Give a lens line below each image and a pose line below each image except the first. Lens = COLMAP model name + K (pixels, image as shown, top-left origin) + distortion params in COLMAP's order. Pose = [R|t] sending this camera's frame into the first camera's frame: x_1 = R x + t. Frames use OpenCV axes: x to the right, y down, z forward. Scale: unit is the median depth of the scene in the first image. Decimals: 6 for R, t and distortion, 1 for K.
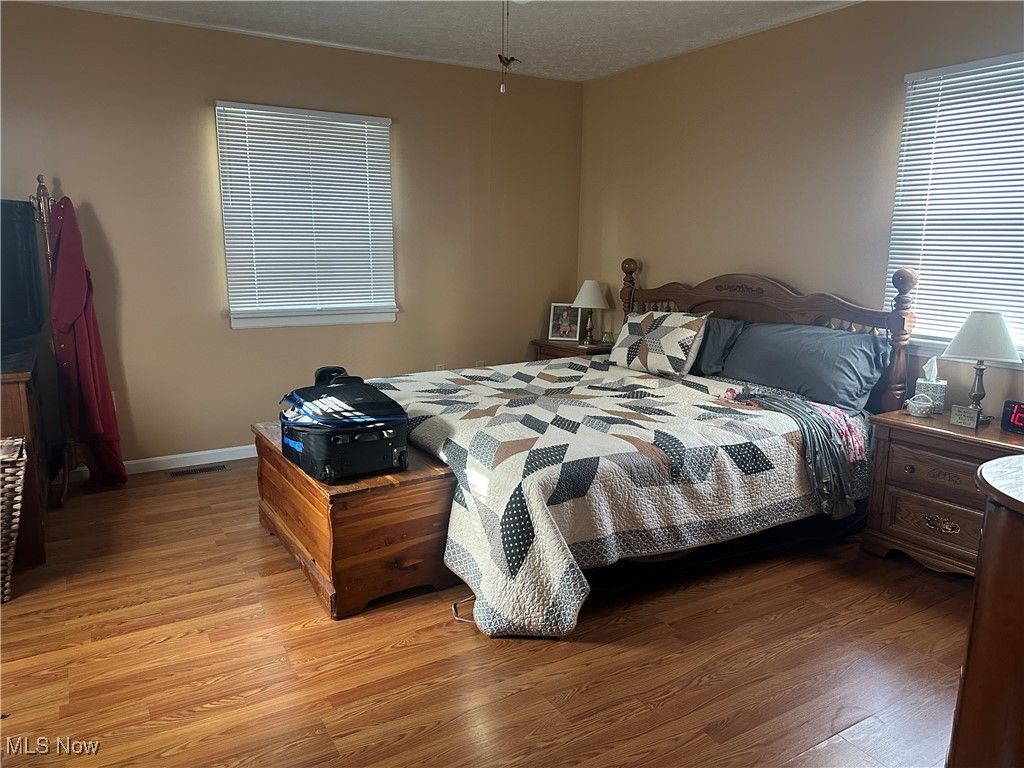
lens RADIAL K [[727.3, 0, 513.1], [0, 727.3, 383.8], [0, 0, 1]] dist [0.000402, -0.000538]
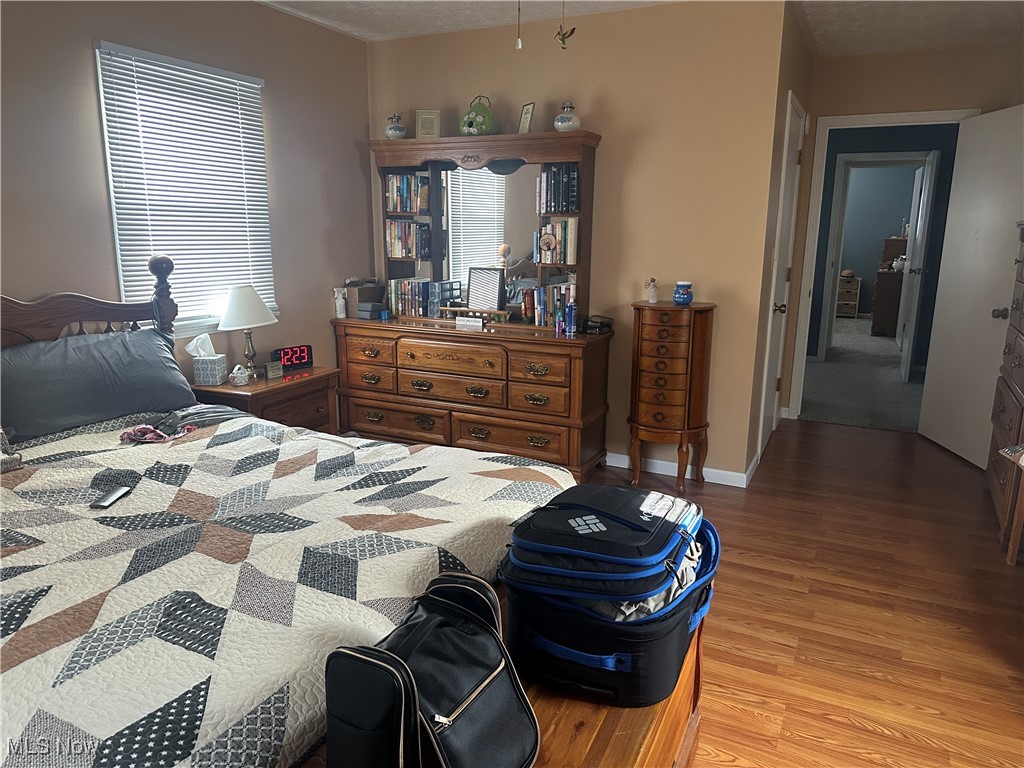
lens RADIAL K [[727.3, 0, 513.0], [0, 727.3, 387.3], [0, 0, 1]] dist [0.000402, -0.000538]
pose [[-0.544544, -0.193132, 0.816194, -0.581763], [0.146396, 0.936303, 0.319224, -0.247070], [-0.825857, 0.293319, -0.481584, 1.193714]]
